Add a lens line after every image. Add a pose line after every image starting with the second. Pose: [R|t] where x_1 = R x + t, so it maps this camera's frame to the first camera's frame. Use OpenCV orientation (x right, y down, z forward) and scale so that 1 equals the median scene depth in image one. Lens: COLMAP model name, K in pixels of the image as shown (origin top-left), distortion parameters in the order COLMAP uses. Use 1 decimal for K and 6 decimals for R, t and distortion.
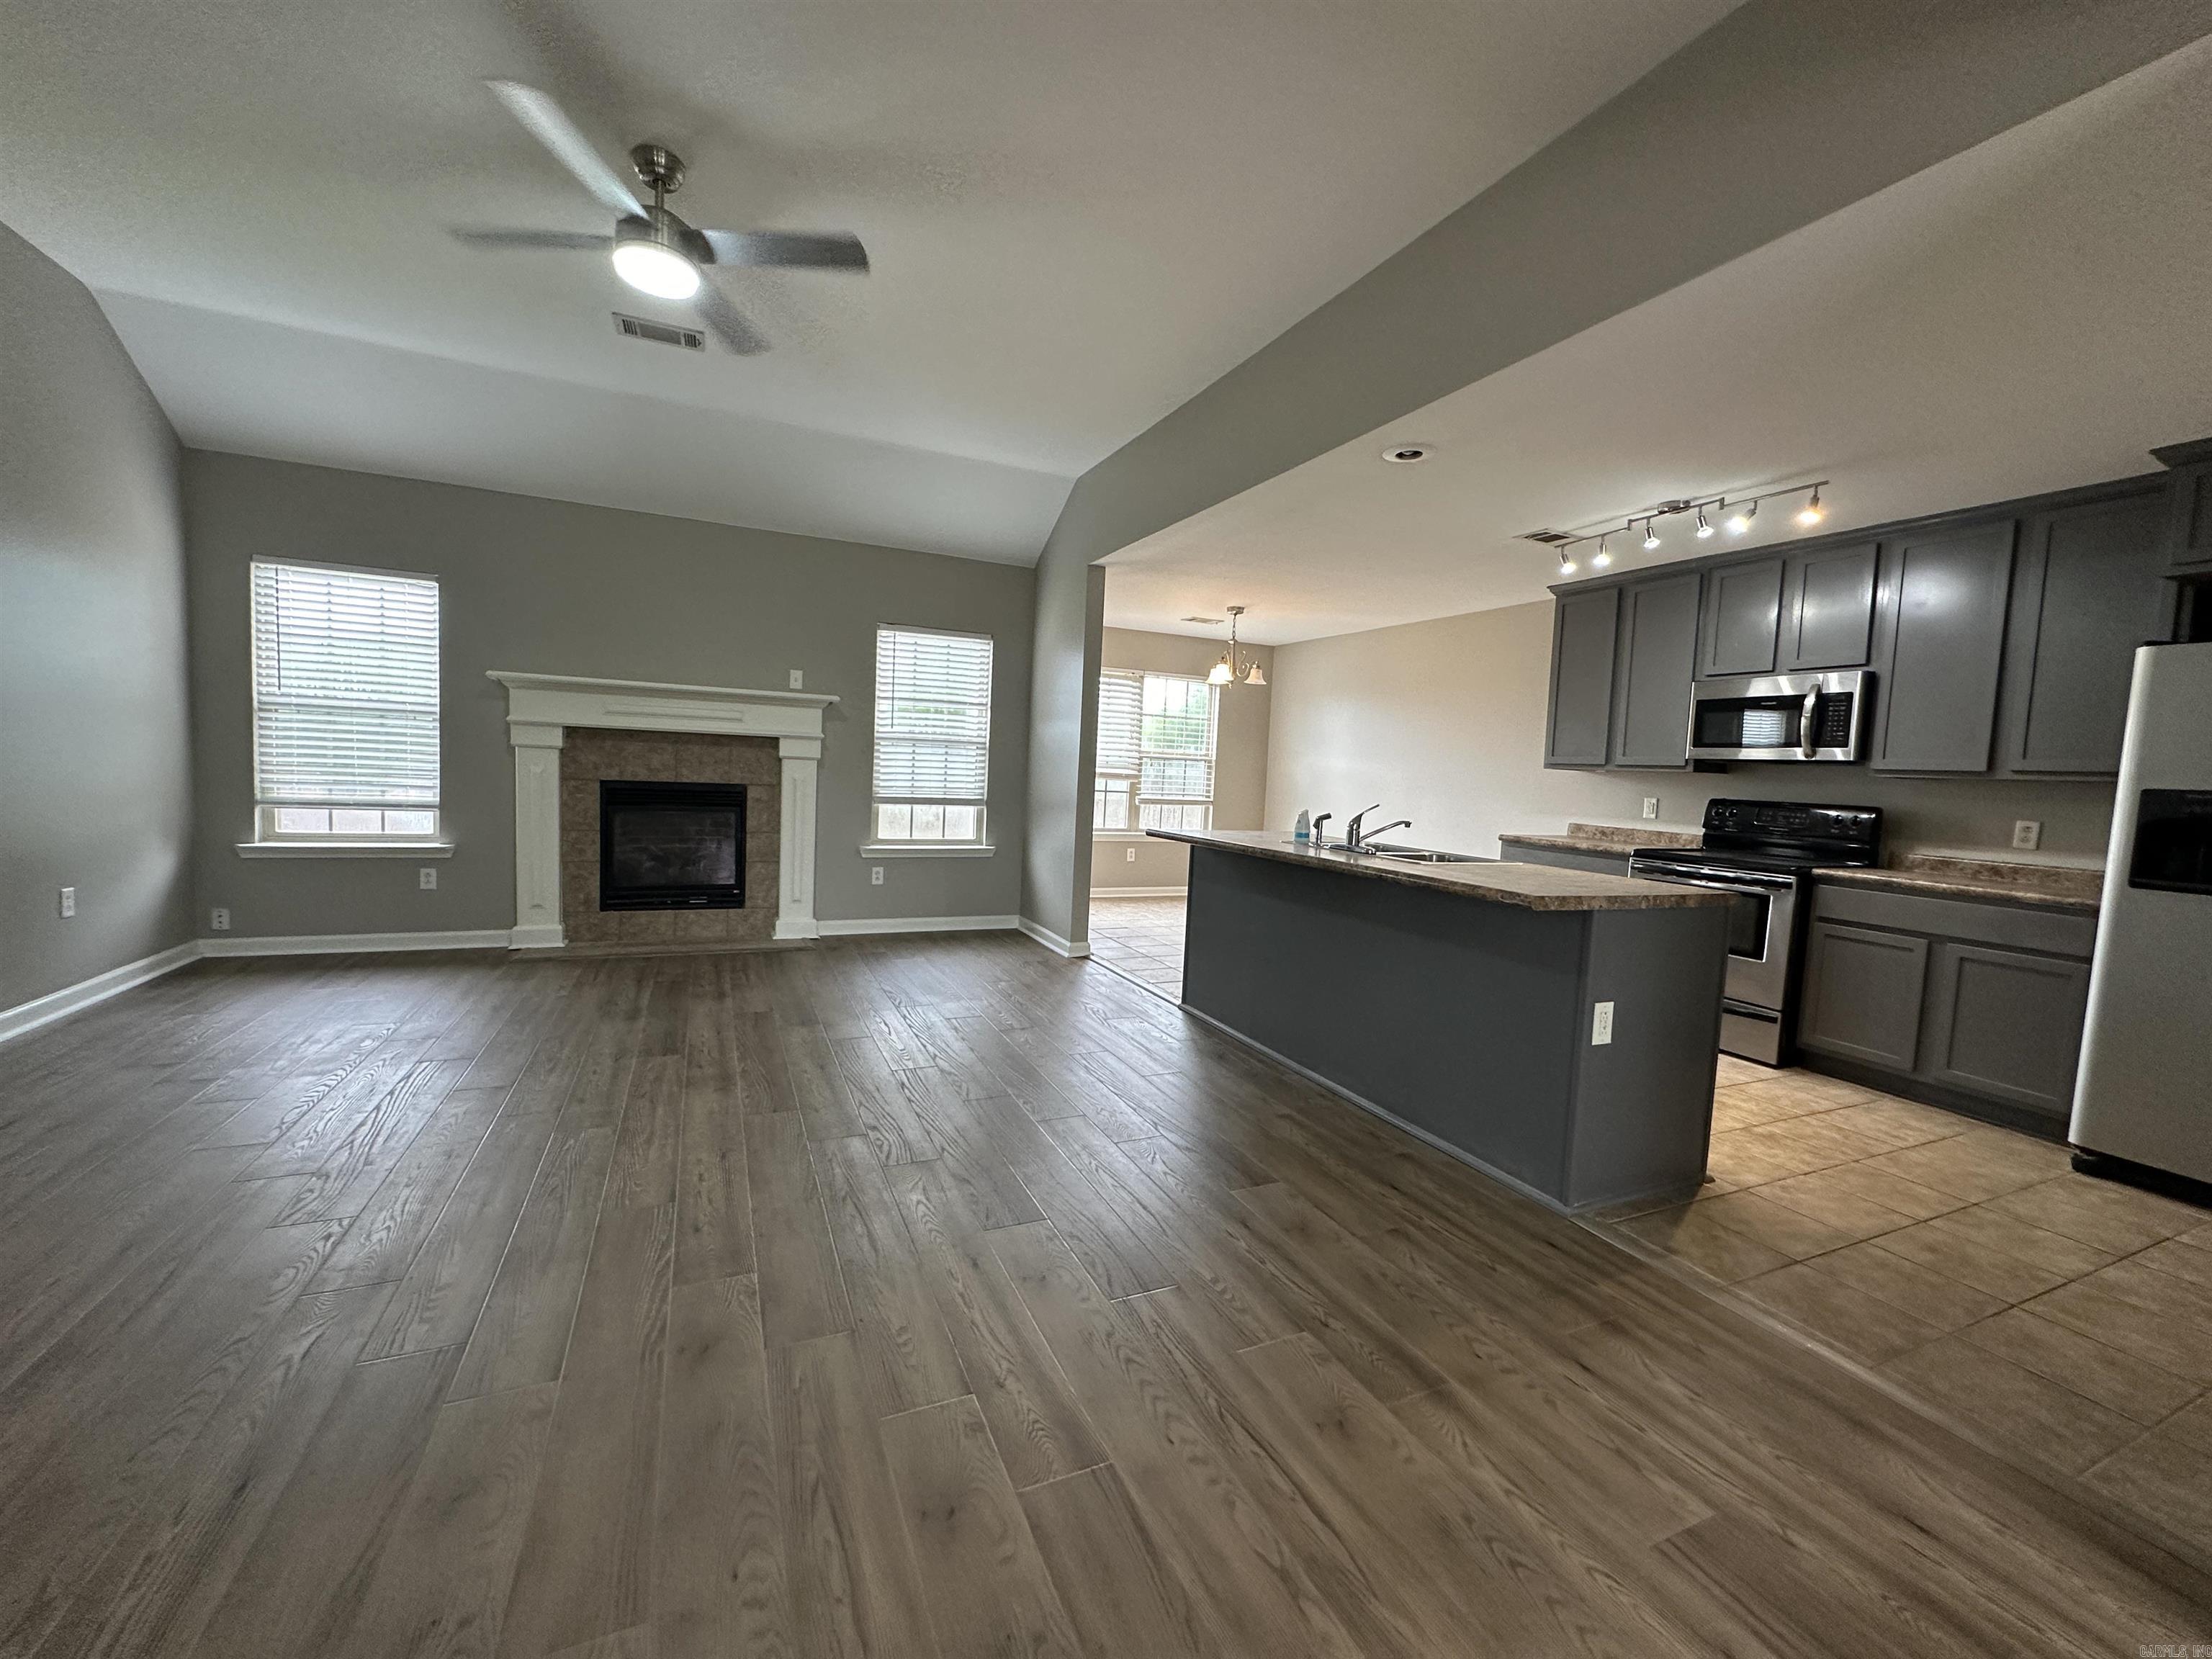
lens RADIAL K [[881.1, 0, 1105.1], [0, 881.1, 829.8], [0, 0, 1]] dist [-0.003586, 0.000976]
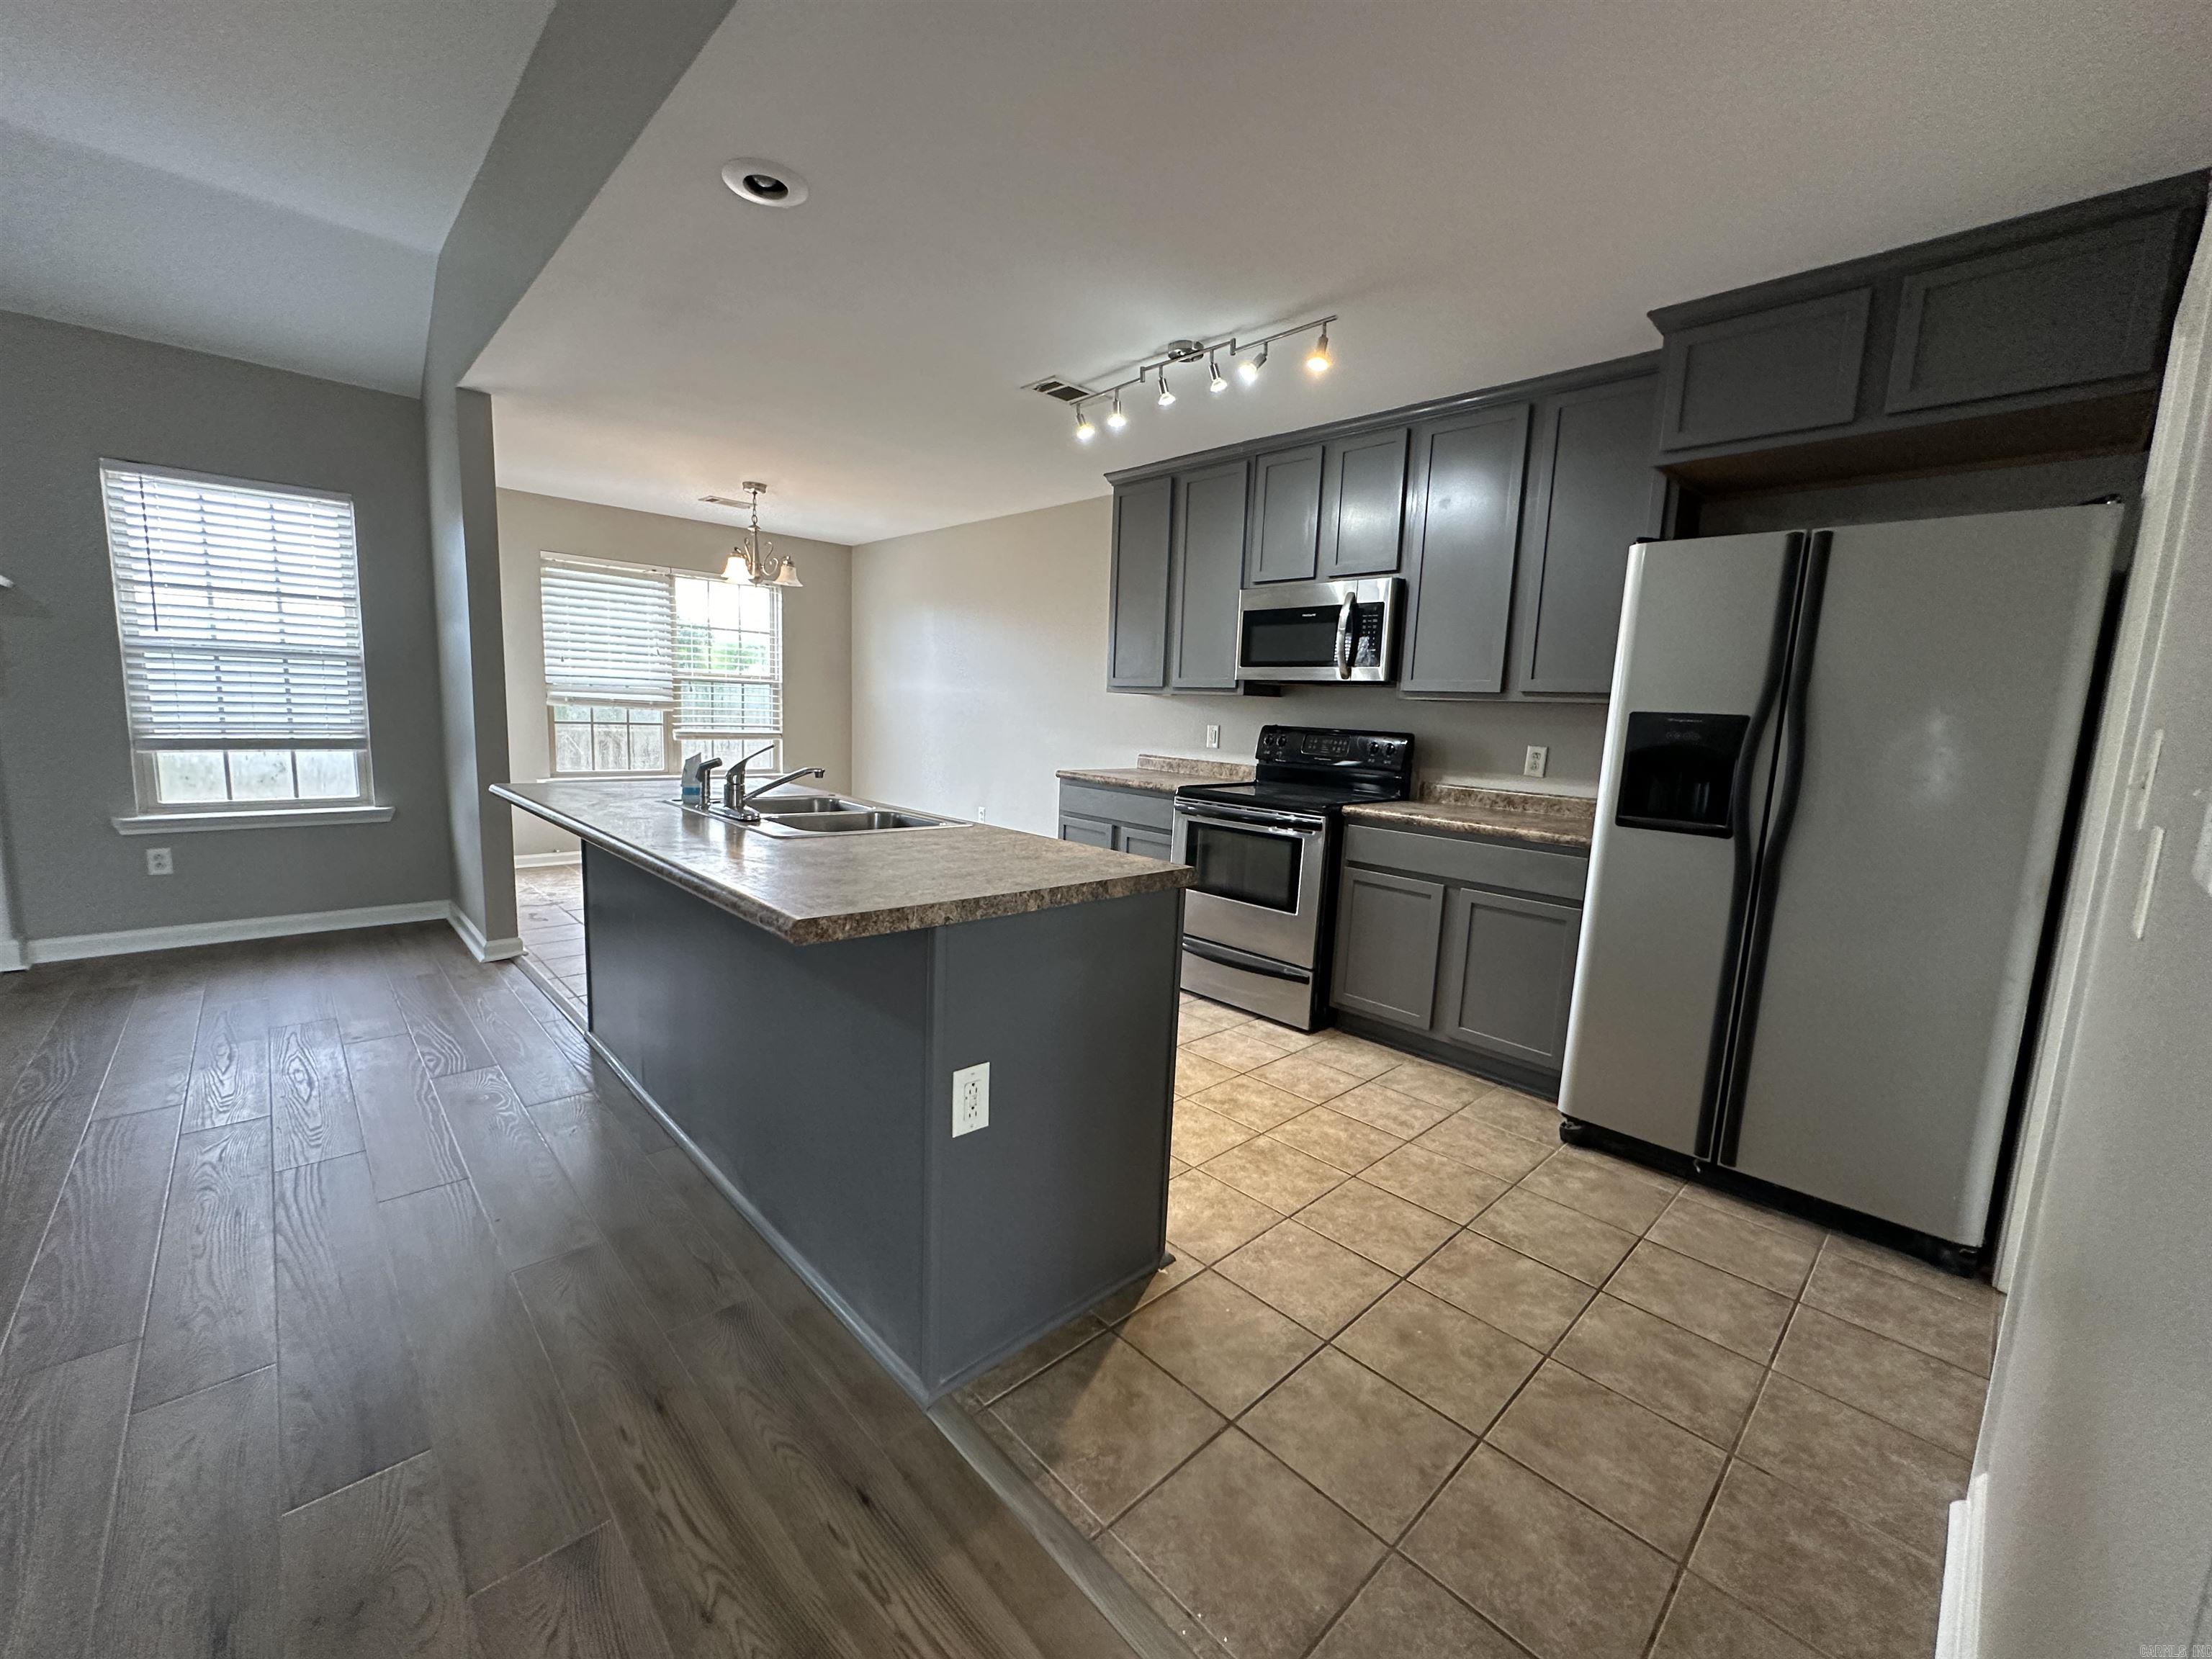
lens RADIAL K [[881.1, 0, 1104.8], [0, 881.1, 830.8], [0, 0, 1]] dist [-0.003586, 0.000976]
pose [[0.944155, -0.053382, 0.325148, 0.286849], [0.026054, 0.995794, 0.087834, -0.013848], [-0.328470, -0.074458, 0.941575, 0.245250]]
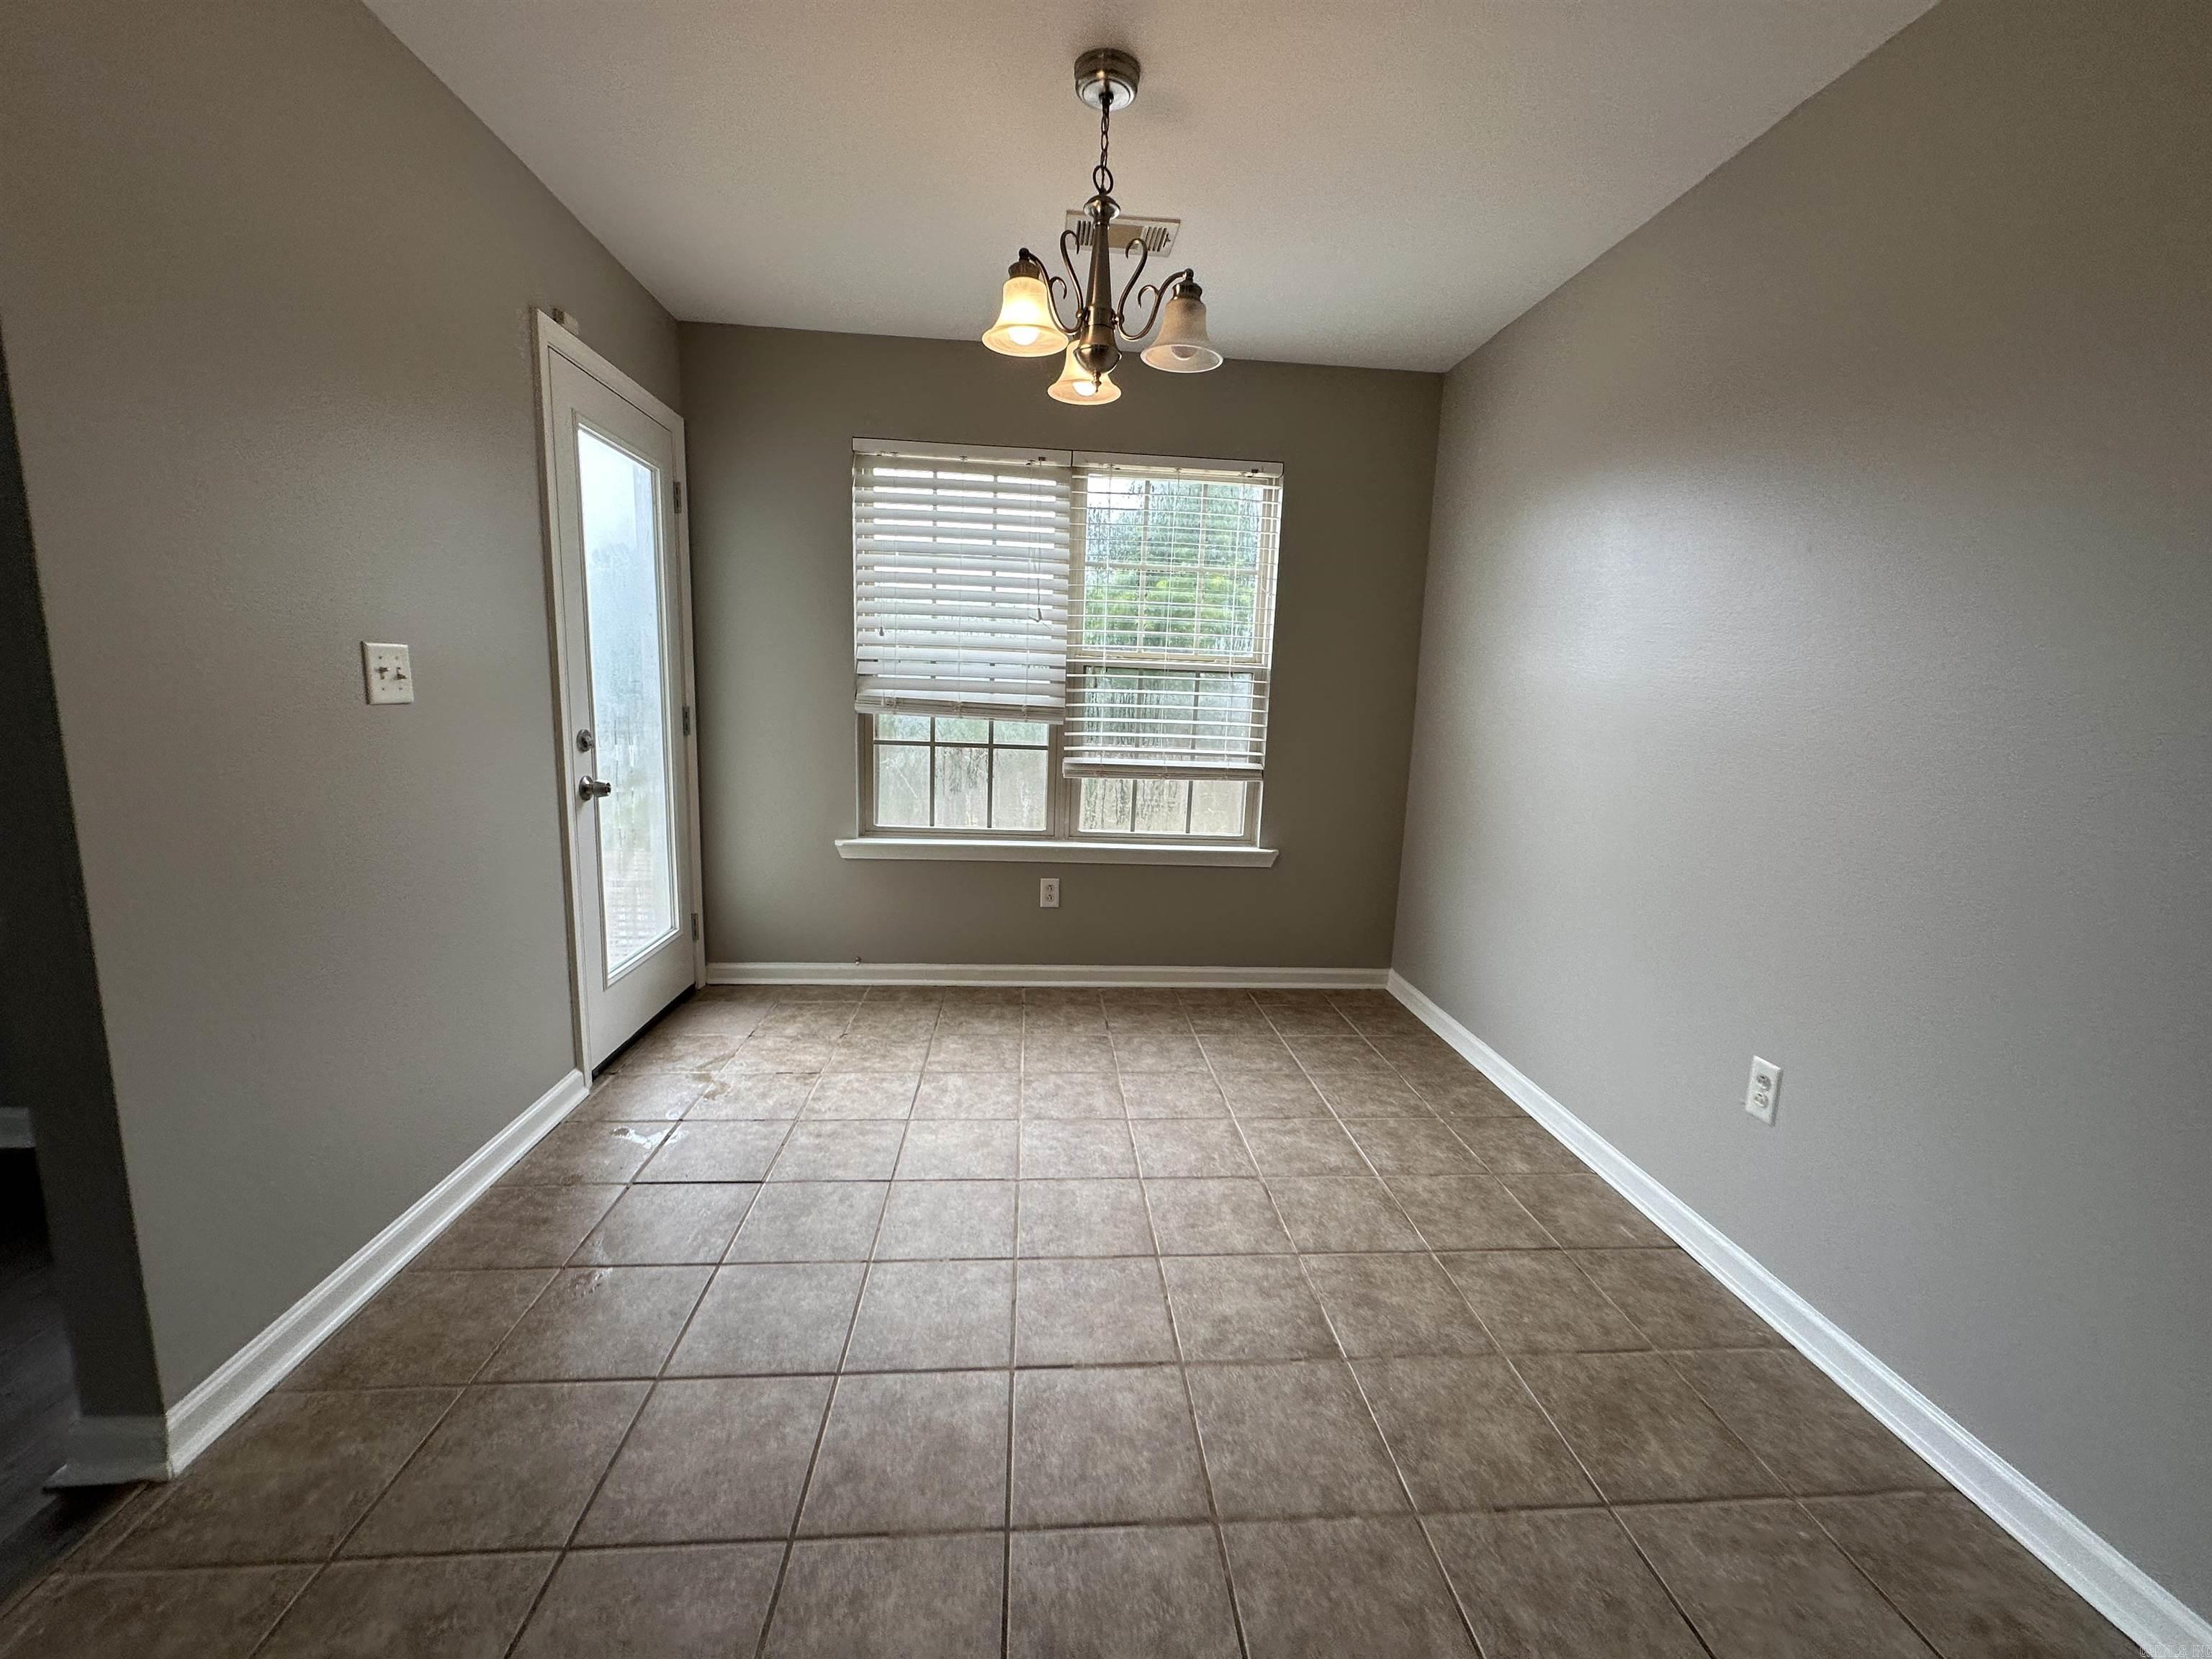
lens RADIAL K [[881.1, 0, 1097.3], [0, 881.1, 839.6], [0, 0, 1]] dist [-0.003586, 0.000976]
pose [[0.937594, 0.045597, -0.344729, 0.412508], [-0.017385, 0.996272, 0.084492, -0.072274], [0.347296, -0.073226, 0.934892, 1.232889]]
